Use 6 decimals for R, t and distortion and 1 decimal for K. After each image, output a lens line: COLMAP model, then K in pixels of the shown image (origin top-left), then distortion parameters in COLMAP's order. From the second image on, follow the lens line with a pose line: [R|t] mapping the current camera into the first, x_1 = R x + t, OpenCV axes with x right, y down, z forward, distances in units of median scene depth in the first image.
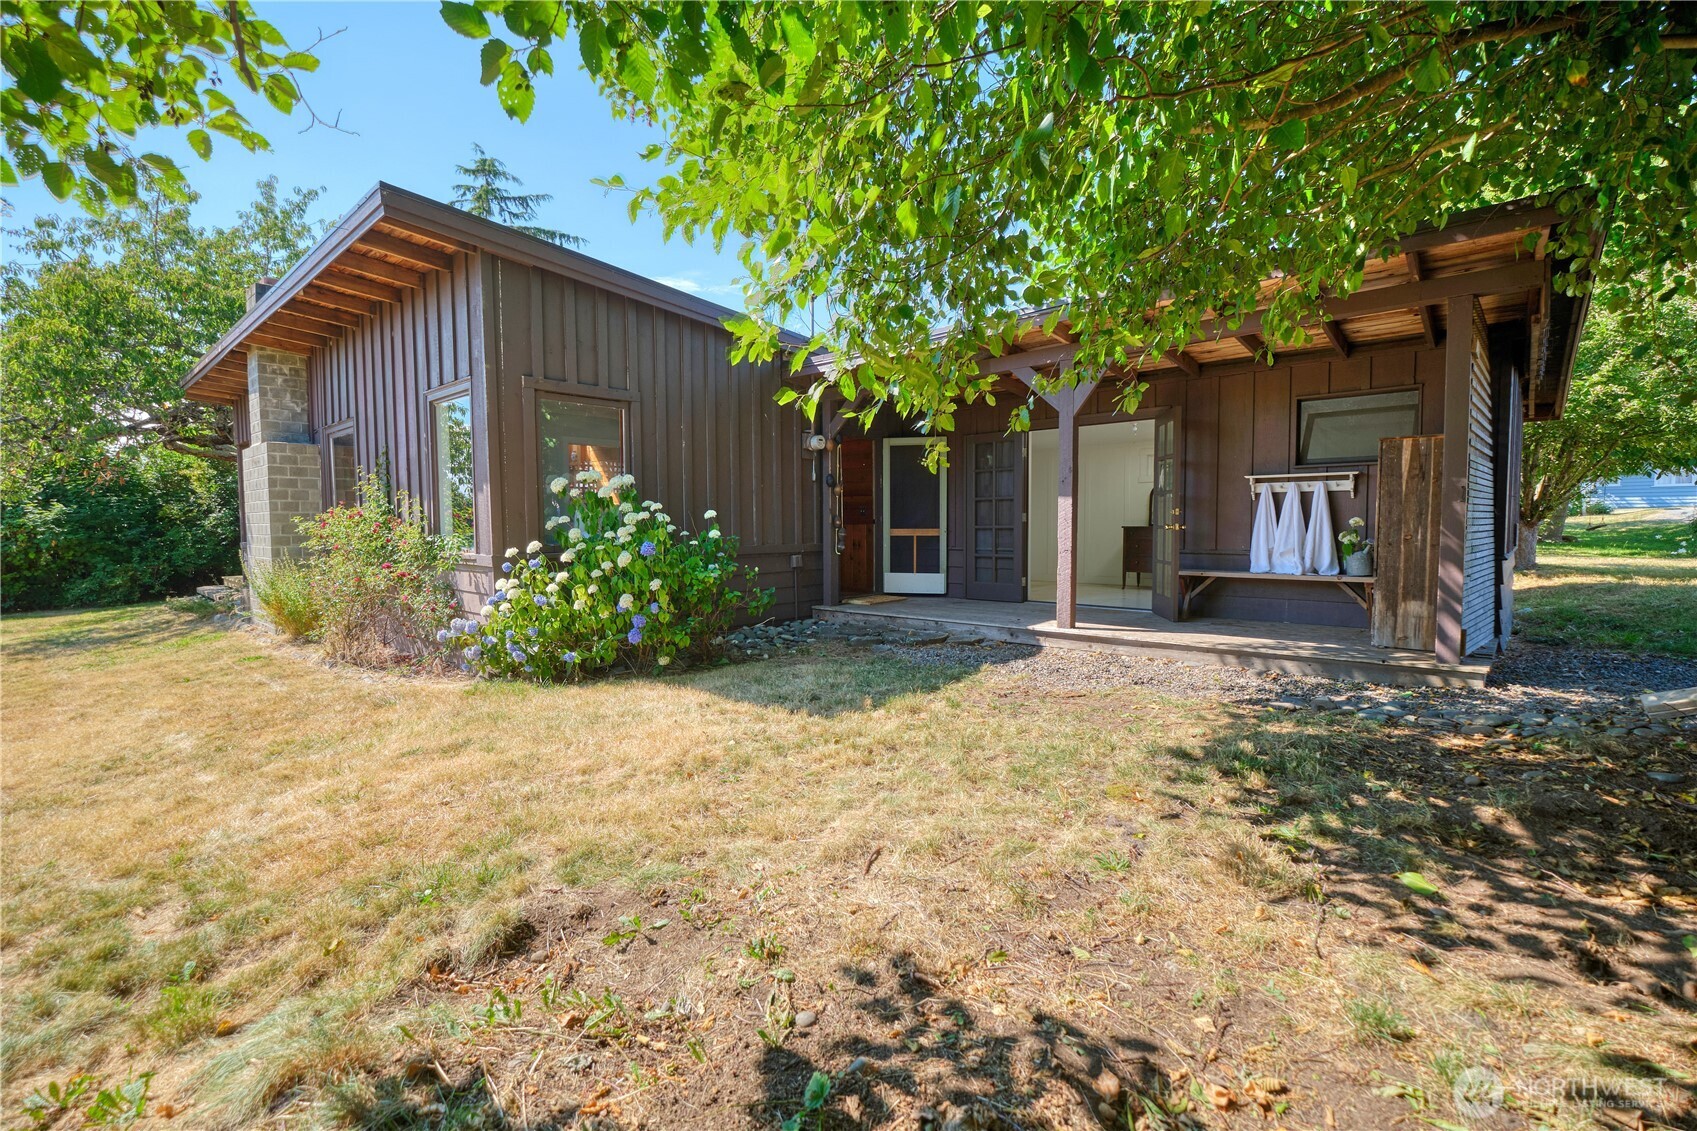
lens RADIAL K [[743.6, 0, 850.7], [0, 743.6, 571.6], [0, 0, 1]] dist [-0.010450, -0.000323]
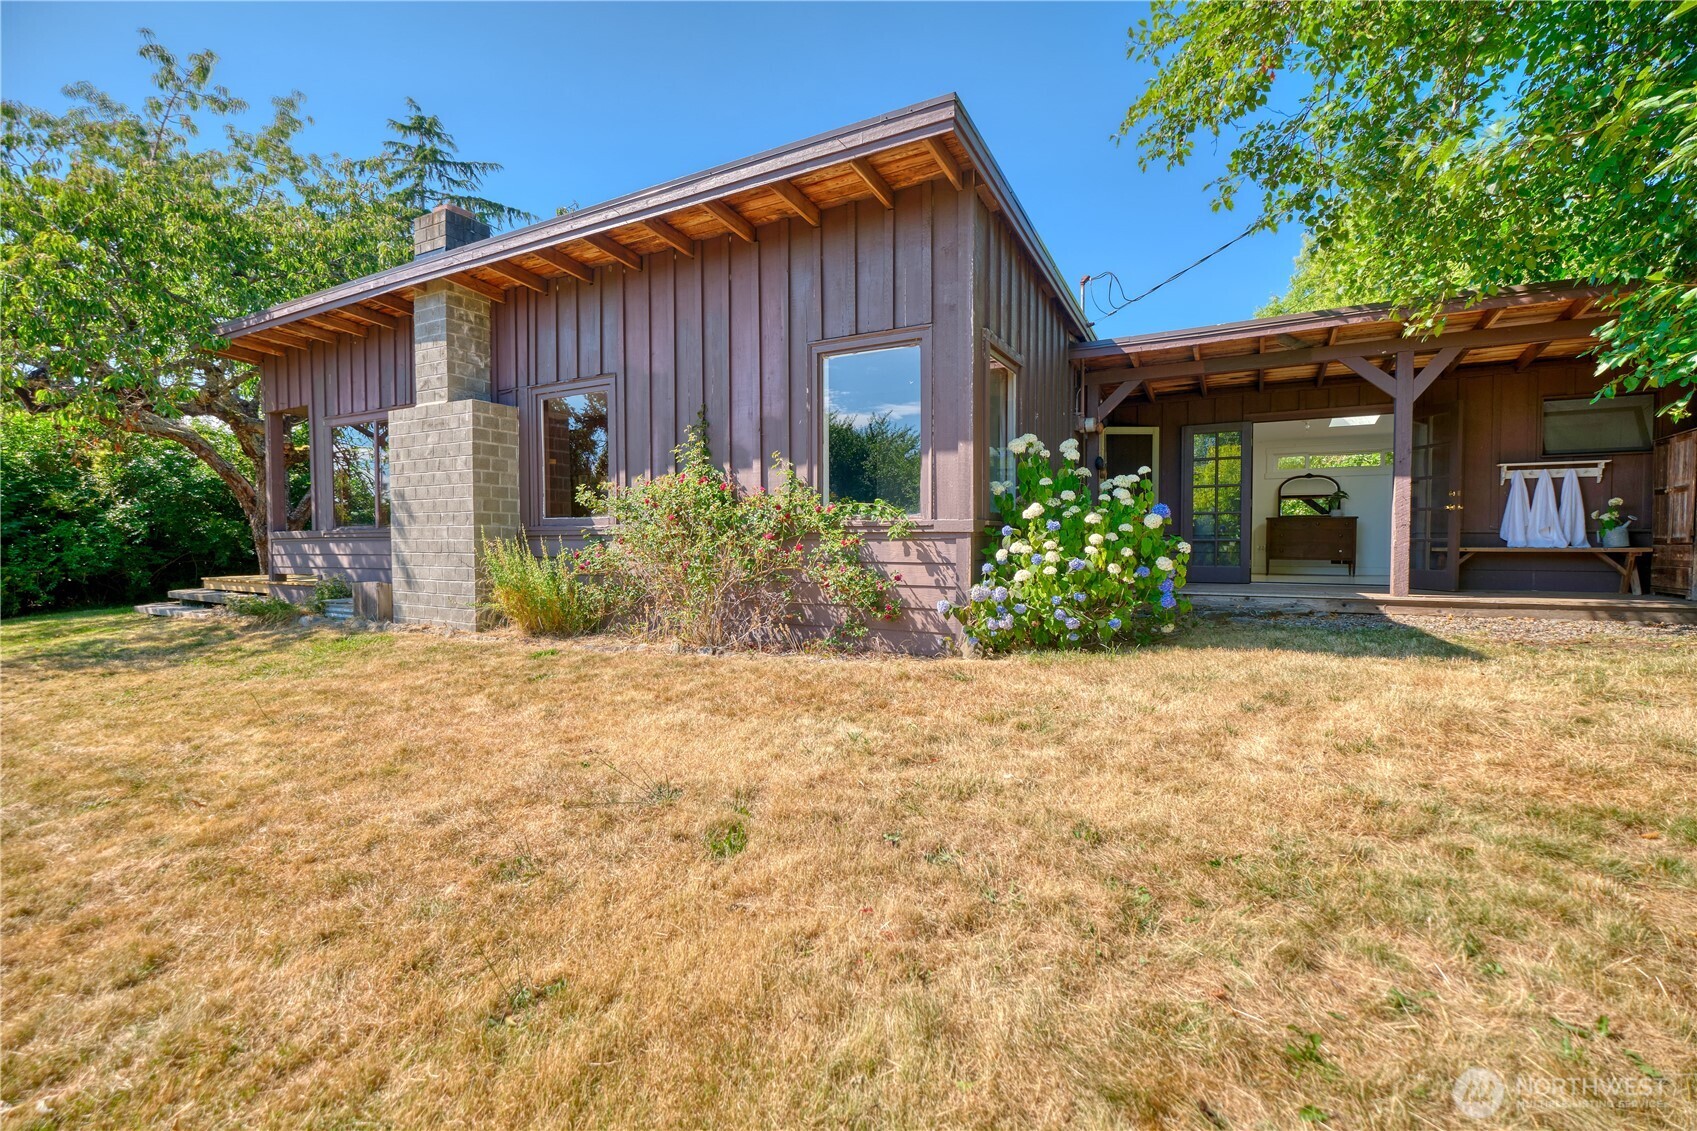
lens RADIAL K [[743.6, 0, 843.2], [0, 743.6, 567.5], [0, 0, 1]] dist [-0.010450, -0.000323]
pose [[0.972281, -0.005167, 0.233756, -0.733661], [0.012263, 0.999507, -0.028915, 0.052591], [-0.233492, 0.030980, 0.971865, 0.129507]]
